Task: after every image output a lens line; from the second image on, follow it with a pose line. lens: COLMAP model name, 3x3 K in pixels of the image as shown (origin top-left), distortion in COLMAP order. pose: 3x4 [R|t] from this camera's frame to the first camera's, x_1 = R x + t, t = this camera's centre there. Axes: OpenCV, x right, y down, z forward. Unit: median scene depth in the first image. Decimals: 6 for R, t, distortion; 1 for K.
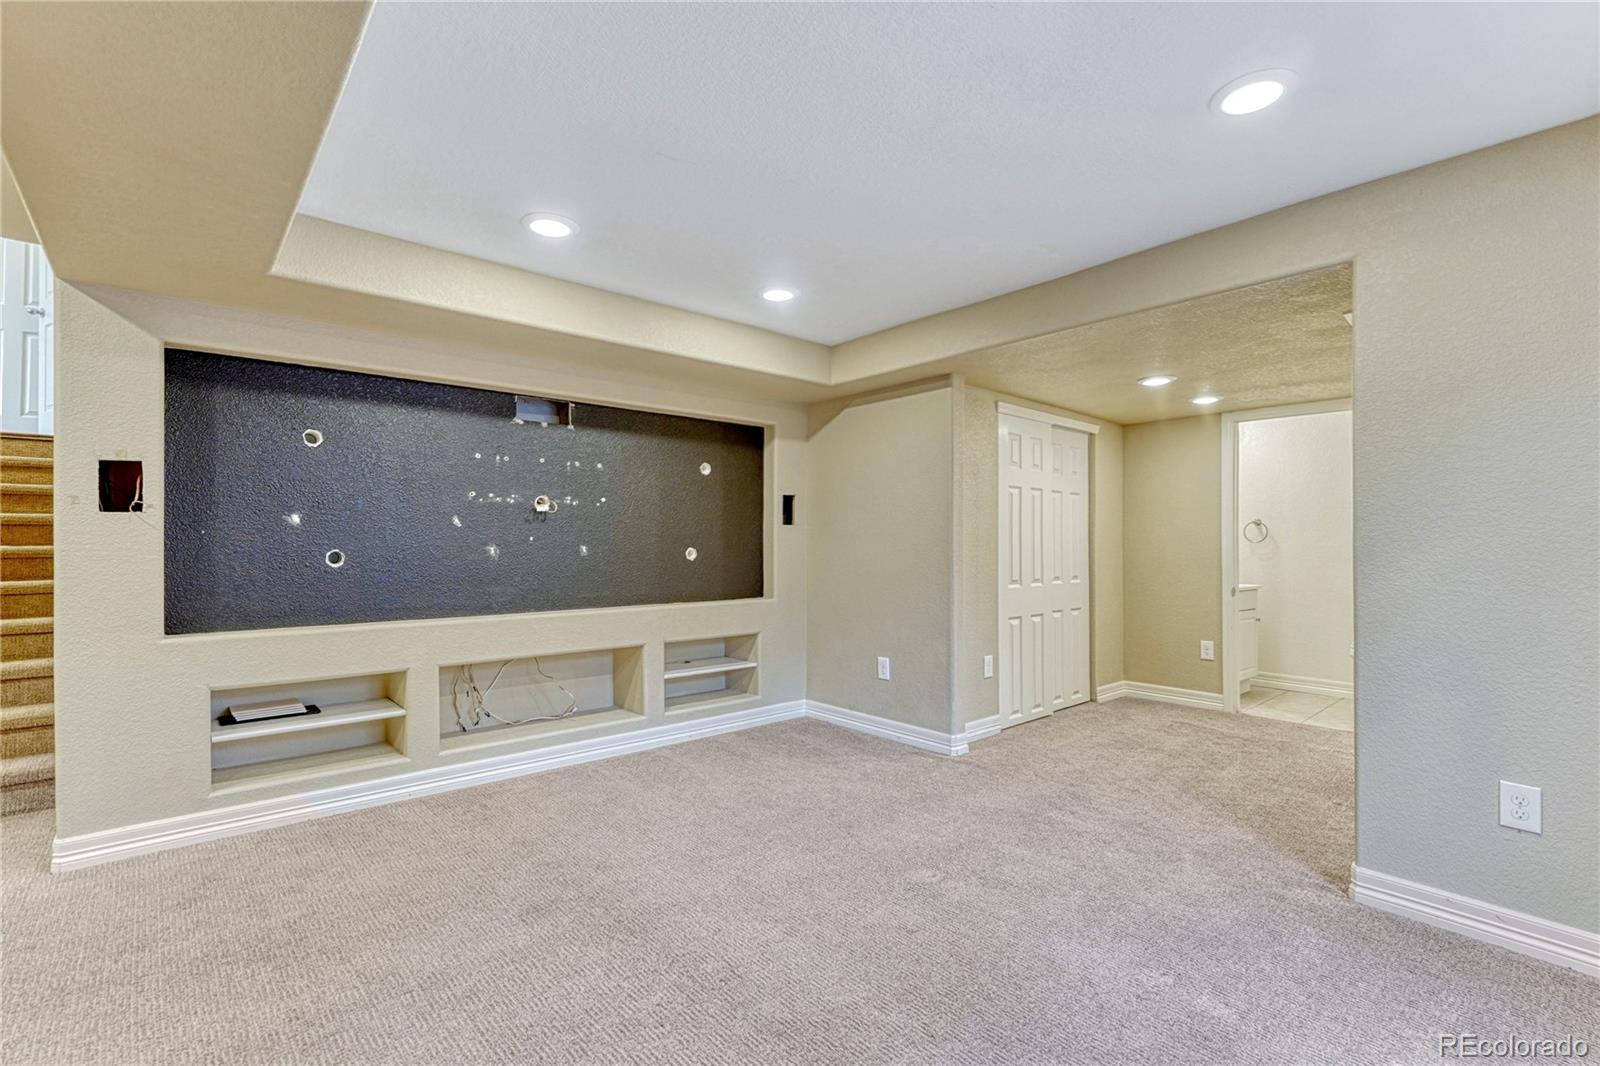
lens RADIAL K [[731.0, 0, 794.8], [0, 731.0, 538.7], [0, 0, 1]] dist [0.022699, -0.000022]
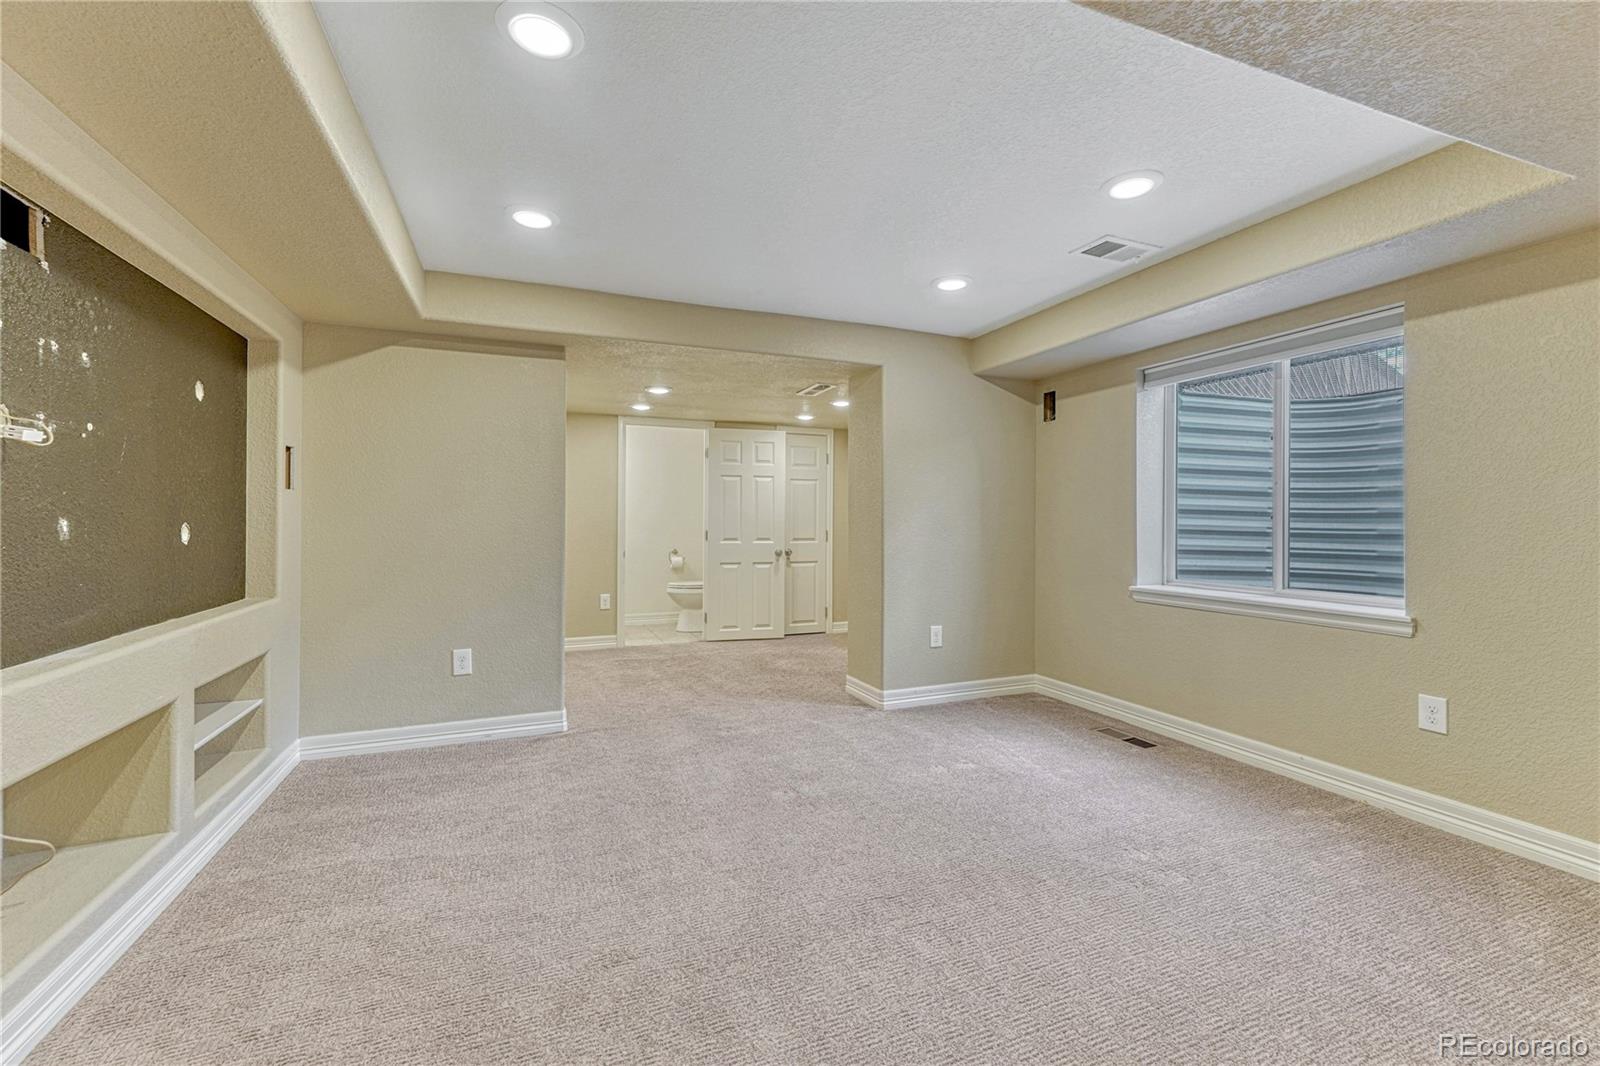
lens RADIAL K [[683.8, 0, 803.7], [0, 683.8, 487.1], [0, 0, 1]] dist [0.003323, 0.000480]
pose [[0.305602, 0.043194, 0.951179, -0.569626], [-0.005966, 0.999038, -0.043450, 0.005364], [-0.952141, 0.007604, 0.305565, 0.401883]]
